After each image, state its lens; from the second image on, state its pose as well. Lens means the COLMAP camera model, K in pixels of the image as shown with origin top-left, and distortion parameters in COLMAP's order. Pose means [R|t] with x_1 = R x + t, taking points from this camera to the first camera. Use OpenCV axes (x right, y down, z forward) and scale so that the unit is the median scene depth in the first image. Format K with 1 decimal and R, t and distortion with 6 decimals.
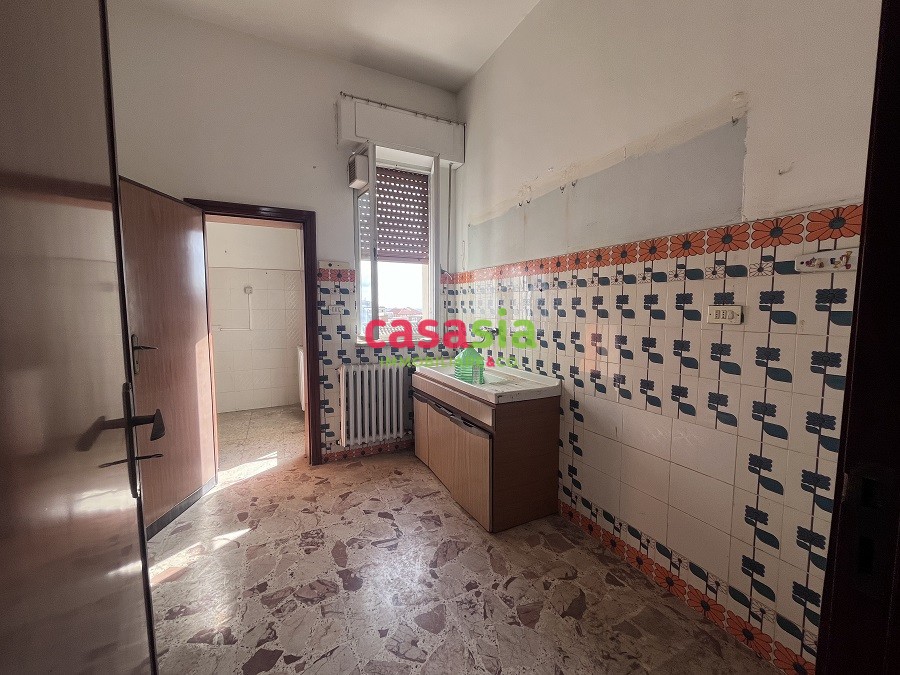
lens RADIAL K [[365.2, 0, 449.8], [0, 365.2, 337.5], [0, 0, 1]] dist [-0.001422, -0.000247]
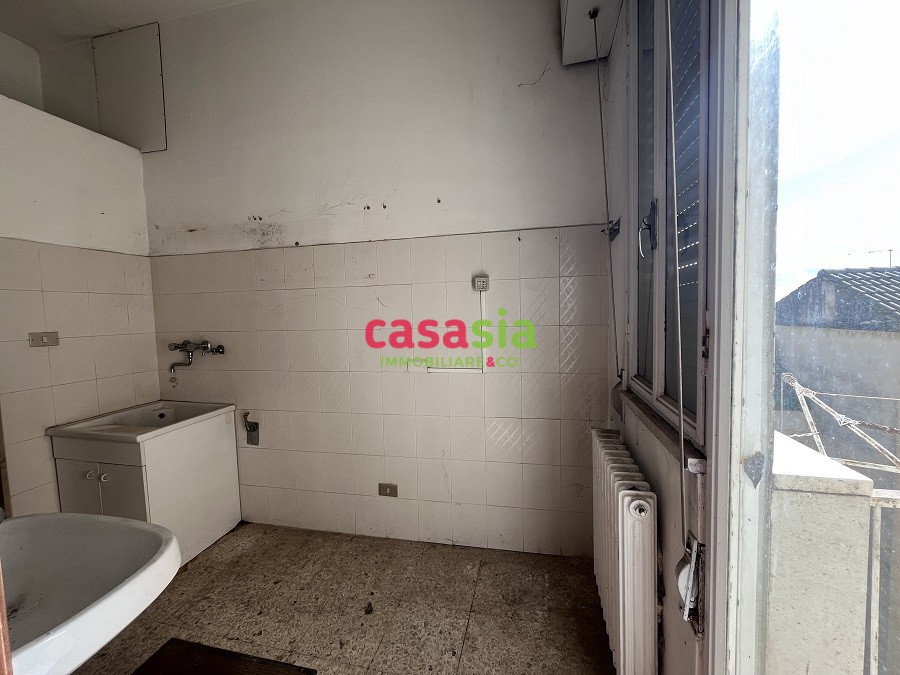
lens RADIAL K [[365.2, 0, 452.0], [0, 365.2, 335.2], [0, 0, 1]] dist [-0.001422, -0.000247]
pose [[0.765688, 0.012537, -0.643089, -0.294028], [-0.020835, 0.999769, -0.005316, -0.062507], [0.642874, 0.017469, 0.765773, 0.640977]]
